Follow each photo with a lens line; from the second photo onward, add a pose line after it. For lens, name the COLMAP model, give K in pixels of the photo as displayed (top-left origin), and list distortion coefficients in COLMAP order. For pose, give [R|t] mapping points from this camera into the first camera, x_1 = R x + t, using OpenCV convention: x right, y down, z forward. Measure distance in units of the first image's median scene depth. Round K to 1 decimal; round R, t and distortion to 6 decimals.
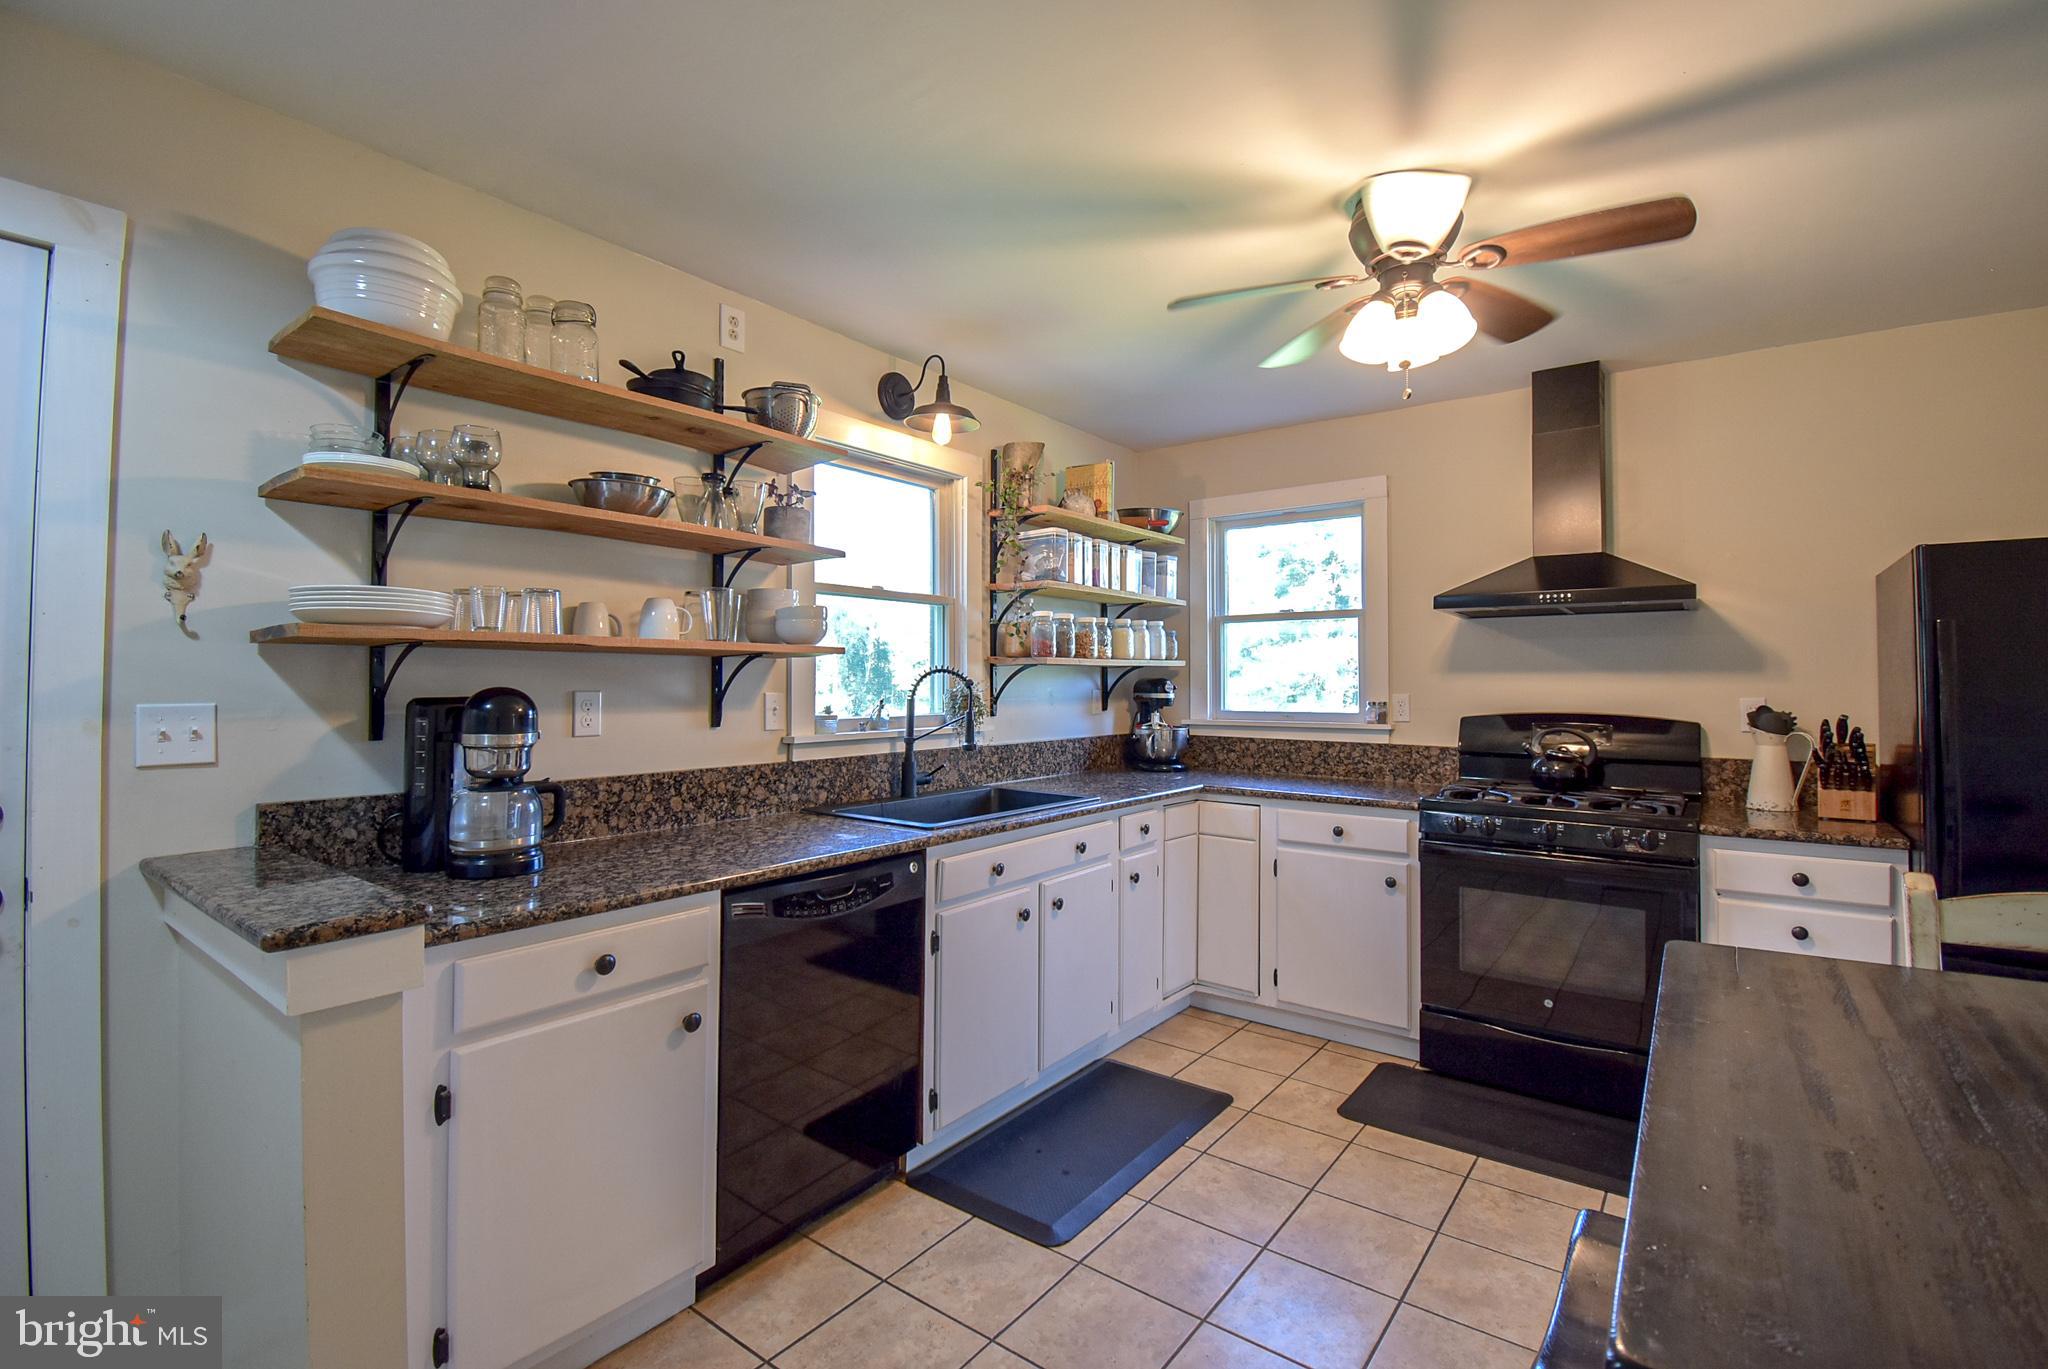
lens RADIAL K [[913.7, 0, 1024.0], [0, 913.7, 684.5], [0, 0, 1]] dist [-0.001885, -0.000393]
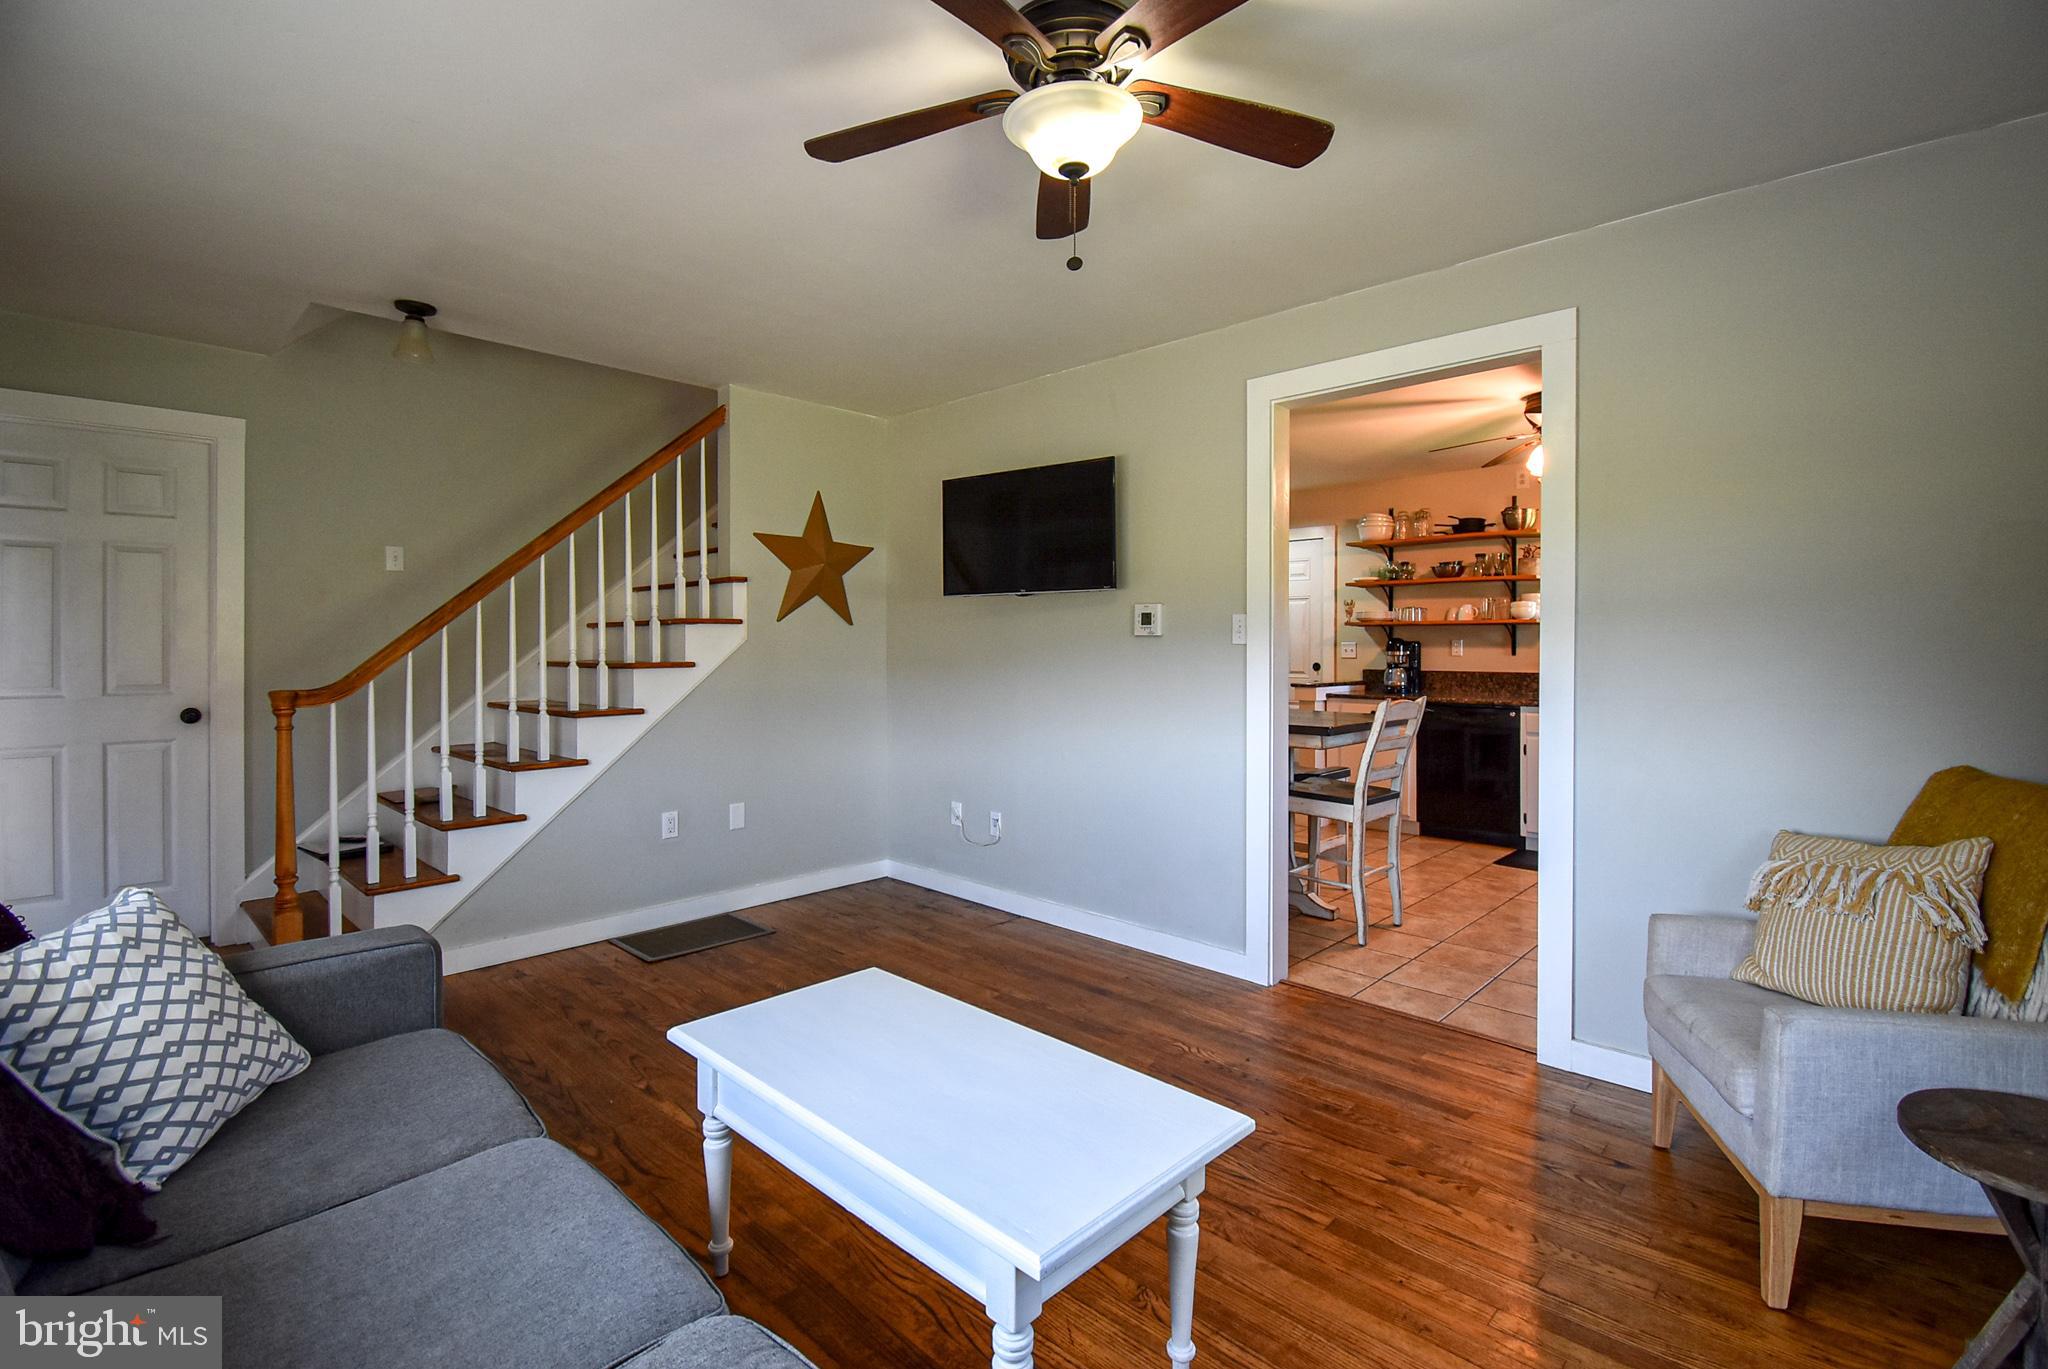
lens RADIAL K [[915.6, 0, 1033.7], [0, 915.6, 651.2], [0, 0, 1]] dist [0.019962, -0.025794]
pose [[-0.122832, 0.006325, -0.992407, 2.307812], [0.000015, 0.999980, 0.006372, 0.023645], [0.992427, 0.000768, -0.122830, 0.071174]]
